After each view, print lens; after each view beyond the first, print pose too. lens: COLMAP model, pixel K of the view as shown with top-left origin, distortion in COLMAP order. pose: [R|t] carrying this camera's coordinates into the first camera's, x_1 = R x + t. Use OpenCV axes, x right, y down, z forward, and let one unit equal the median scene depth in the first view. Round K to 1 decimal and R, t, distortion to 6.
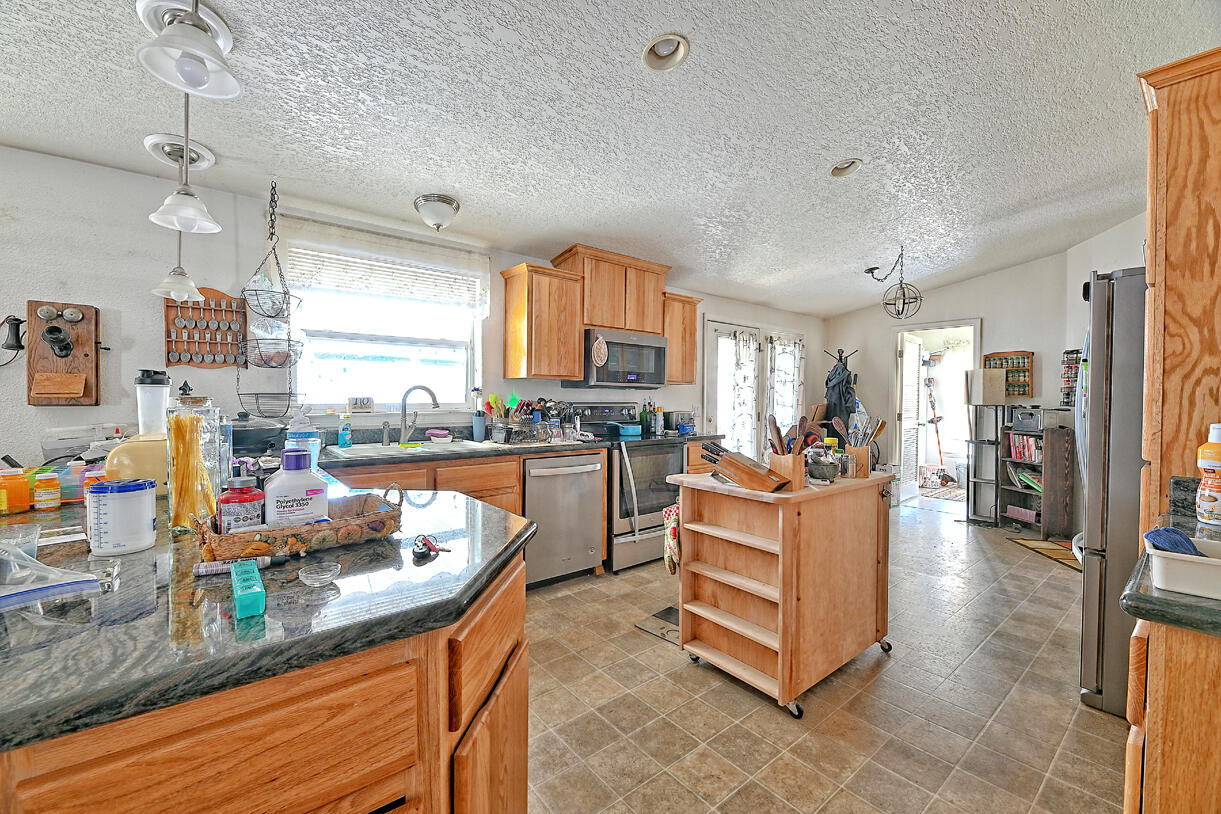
lens RADIAL K [[495.4, 0, 610.8], [0, 495.4, 406.2], [0, 0, 1]] dist [-0.000805, -0.002617]
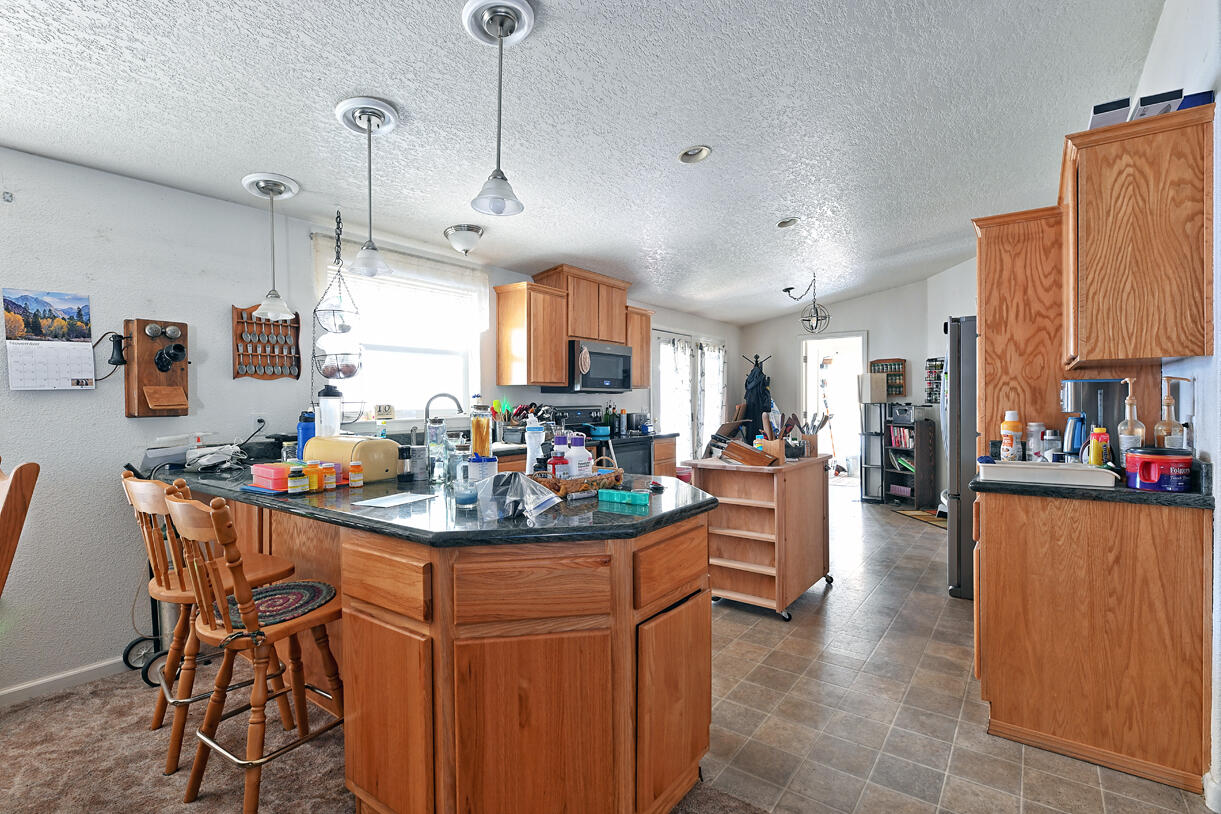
lens RADIAL K [[580.6, 0, 607.6], [0, 580.6, 406.0], [0, 0, 1]] dist [-0.002569, 0.000172]
pose [[0.968421, -0.015958, 0.248811, -0.314380], [0.017665, 0.999833, -0.004630, -0.000478], [-0.248695, 0.008879, 0.968541, -0.298573]]
